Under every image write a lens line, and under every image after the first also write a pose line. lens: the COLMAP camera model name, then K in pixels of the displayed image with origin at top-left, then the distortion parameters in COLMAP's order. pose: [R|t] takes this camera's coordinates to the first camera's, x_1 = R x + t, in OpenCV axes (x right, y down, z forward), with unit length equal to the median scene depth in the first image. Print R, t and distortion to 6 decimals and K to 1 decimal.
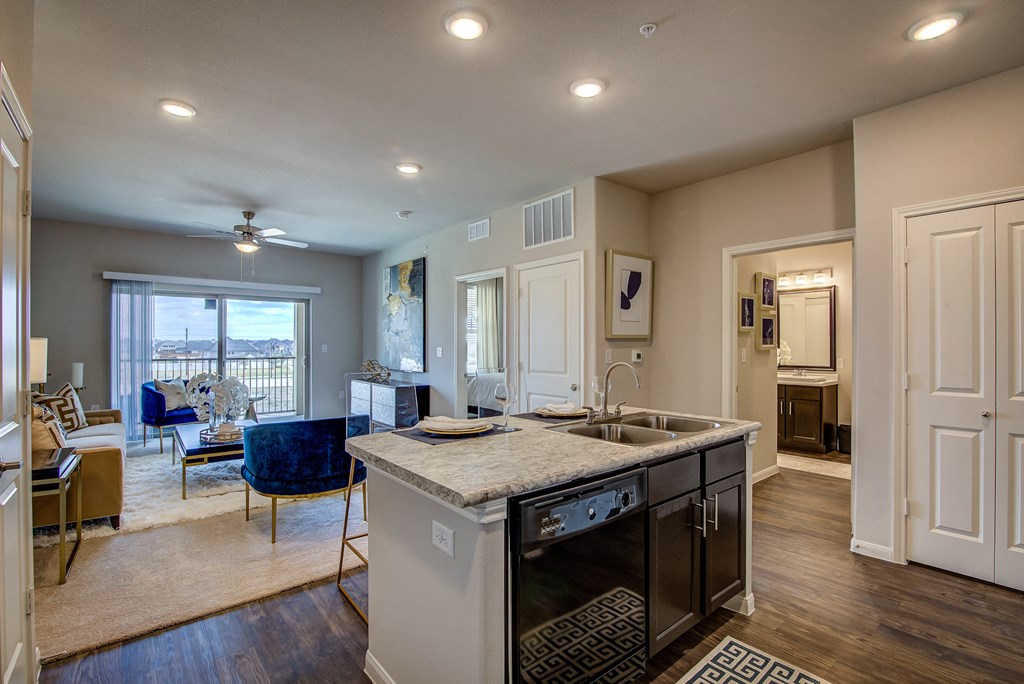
lens RADIAL K [[471.6, 0, 506.0], [0, 471.6, 343.3], [0, 0, 1]] dist [-0.025735, 0.000279]
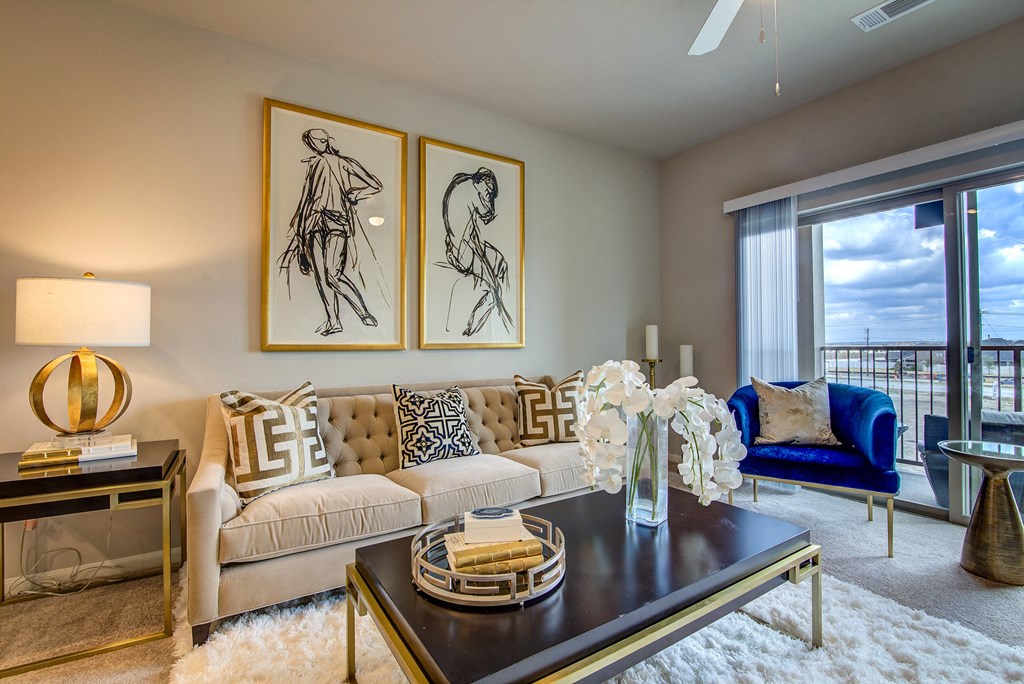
lens RADIAL K [[471.6, 0, 506.0], [0, 471.6, 343.3], [0, 0, 1]] dist [-0.025735, 0.000279]
pose [[-0.092757, -0.005967, -0.995671, -0.201655], [0.004311, 0.999970, -0.006394, 0.039776], [0.995679, -0.004886, -0.092729, 0.743038]]
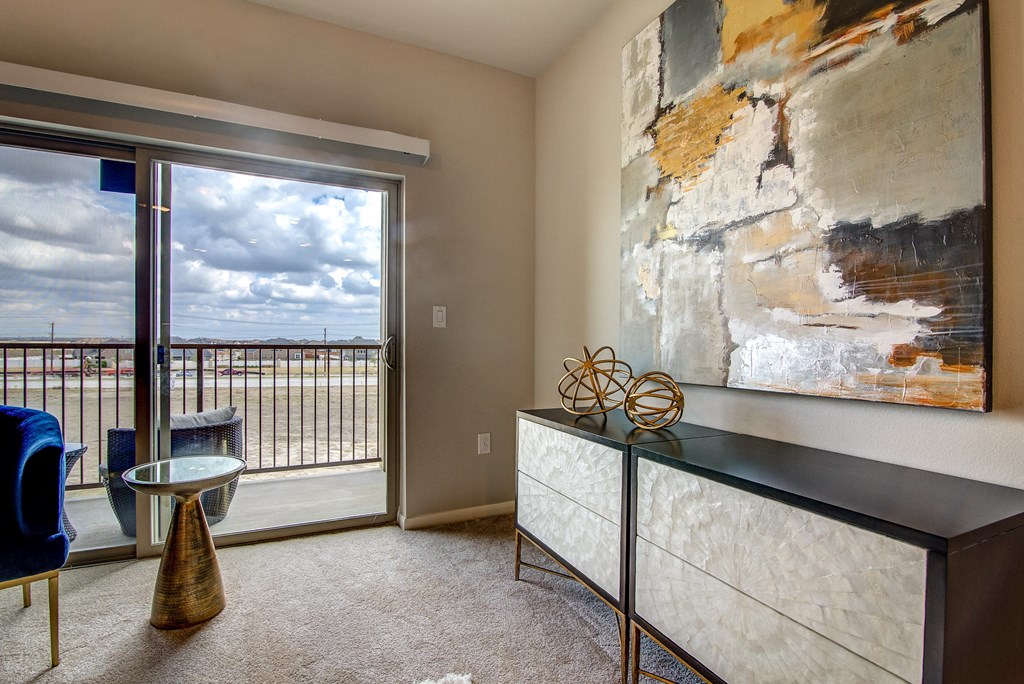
lens RADIAL K [[471.6, 0, 506.0], [0, 471.6, 343.3], [0, 0, 1]] dist [-0.025735, 0.000279]
pose [[0.972780, 0.004303, -0.231690, -0.320985], [-0.004812, 0.999987, -0.001633, 0.040611], [0.231680, 0.002703, 0.972788, 0.843376]]
